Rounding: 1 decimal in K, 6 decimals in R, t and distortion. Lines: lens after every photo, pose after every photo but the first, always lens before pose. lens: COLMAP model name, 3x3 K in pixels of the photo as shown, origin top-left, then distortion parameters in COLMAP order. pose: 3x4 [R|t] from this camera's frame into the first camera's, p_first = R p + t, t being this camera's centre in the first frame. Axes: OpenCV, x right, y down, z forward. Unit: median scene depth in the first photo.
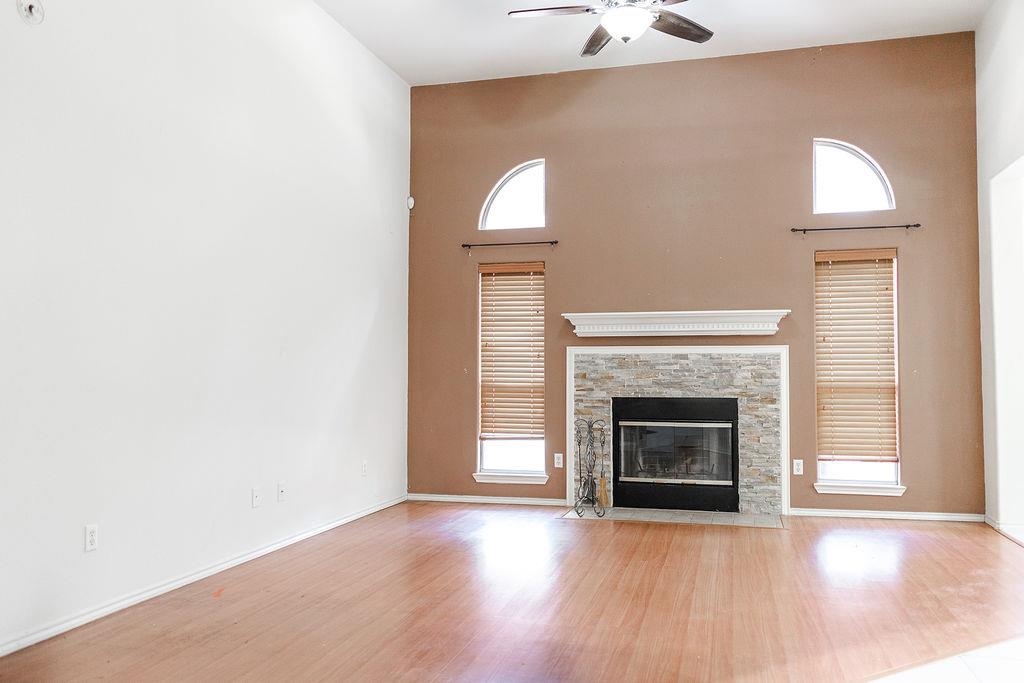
lens RADIAL K [[838.4, 0, 512.0], [0, 838.4, 341.5], [0, 0, 1]] dist [0.010776, -0.009587]
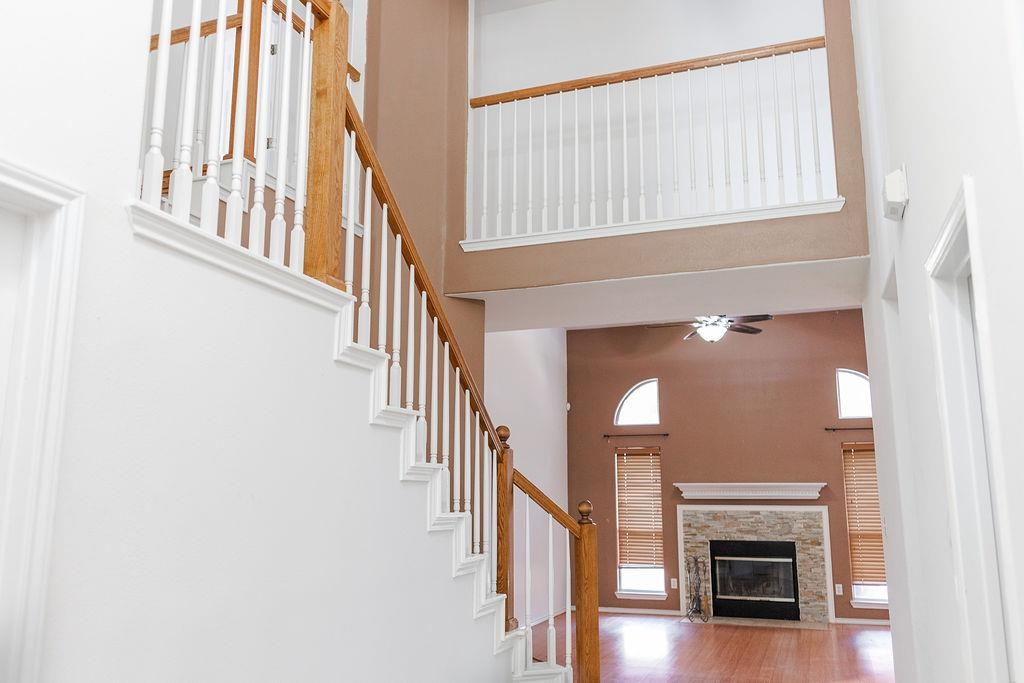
lens RADIAL K [[838.4, 0, 512.0], [0, 838.4, 341.5], [0, 0, 1]] dist [0.010776, -0.009587]
pose [[0.995554, -0.017277, -0.092593, -0.087760], [0.003794, 0.989592, -0.143851, -0.071048], [0.094115, 0.142860, 0.985258, -0.566591]]
